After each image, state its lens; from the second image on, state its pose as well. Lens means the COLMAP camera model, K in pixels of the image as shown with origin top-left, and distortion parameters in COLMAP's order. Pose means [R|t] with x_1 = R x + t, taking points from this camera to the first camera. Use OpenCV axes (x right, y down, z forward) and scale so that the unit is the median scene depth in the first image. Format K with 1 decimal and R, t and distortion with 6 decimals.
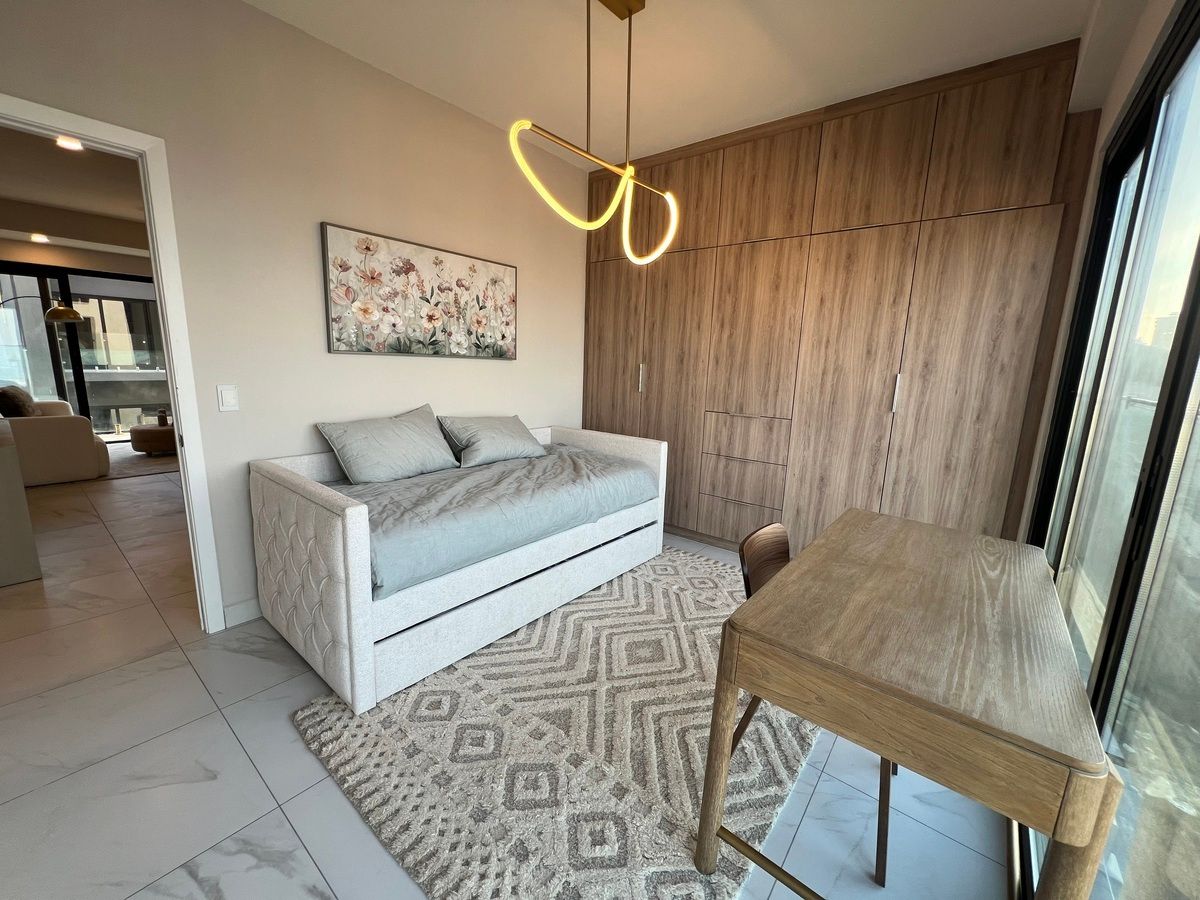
lens RADIAL K [[477.8, 0, 600.0], [0, 477.8, 450.0], [0, 0, 1]] dist [-0.003057, -0.000056]
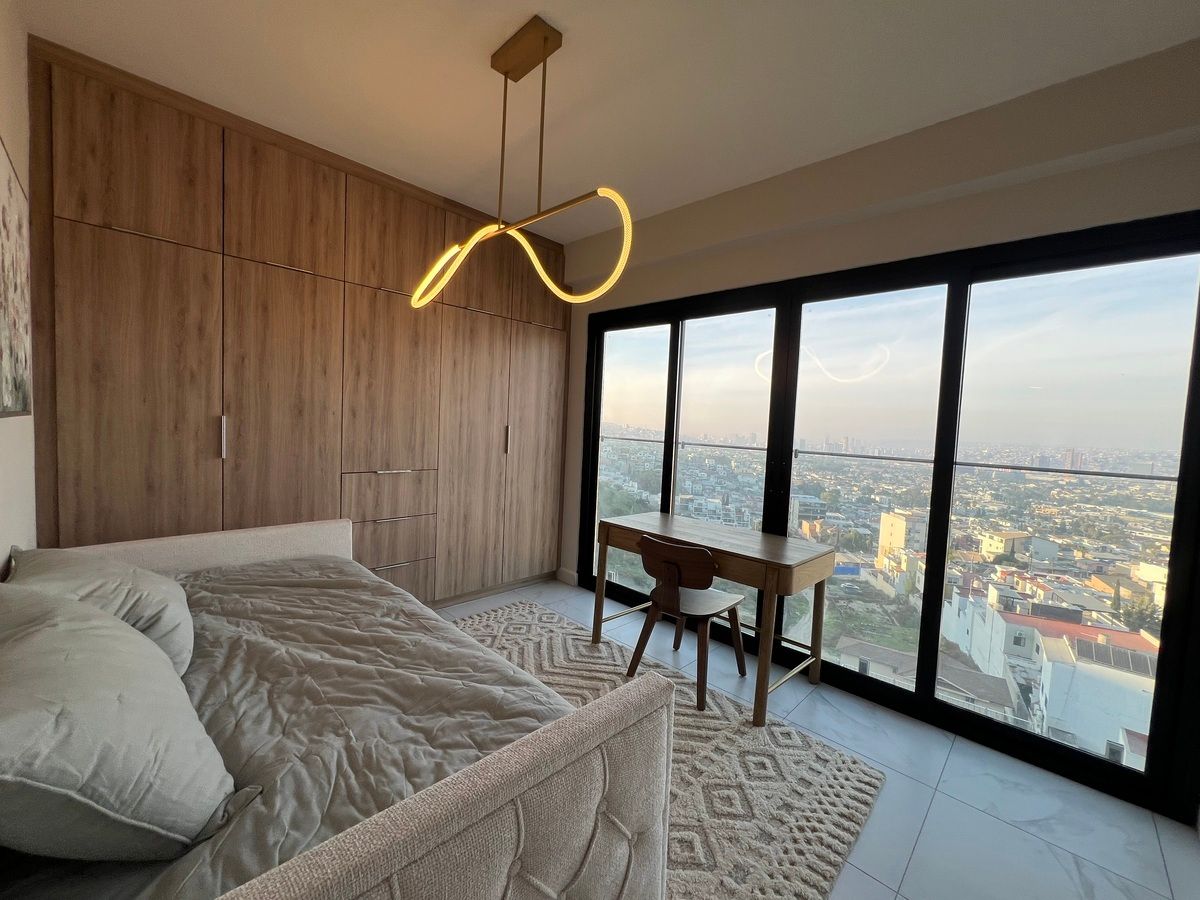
lens RADIAL K [[477.8, 0, 600.0], [0, 477.8, 450.0], [0, 0, 1]] dist [-0.003057, -0.000056]
pose [[0.098973, -0.086050, 0.991363, -0.608730], [0.140008, 0.987548, 0.071741, -0.131125], [-0.985191, 0.131698, 0.109788, 0.518214]]
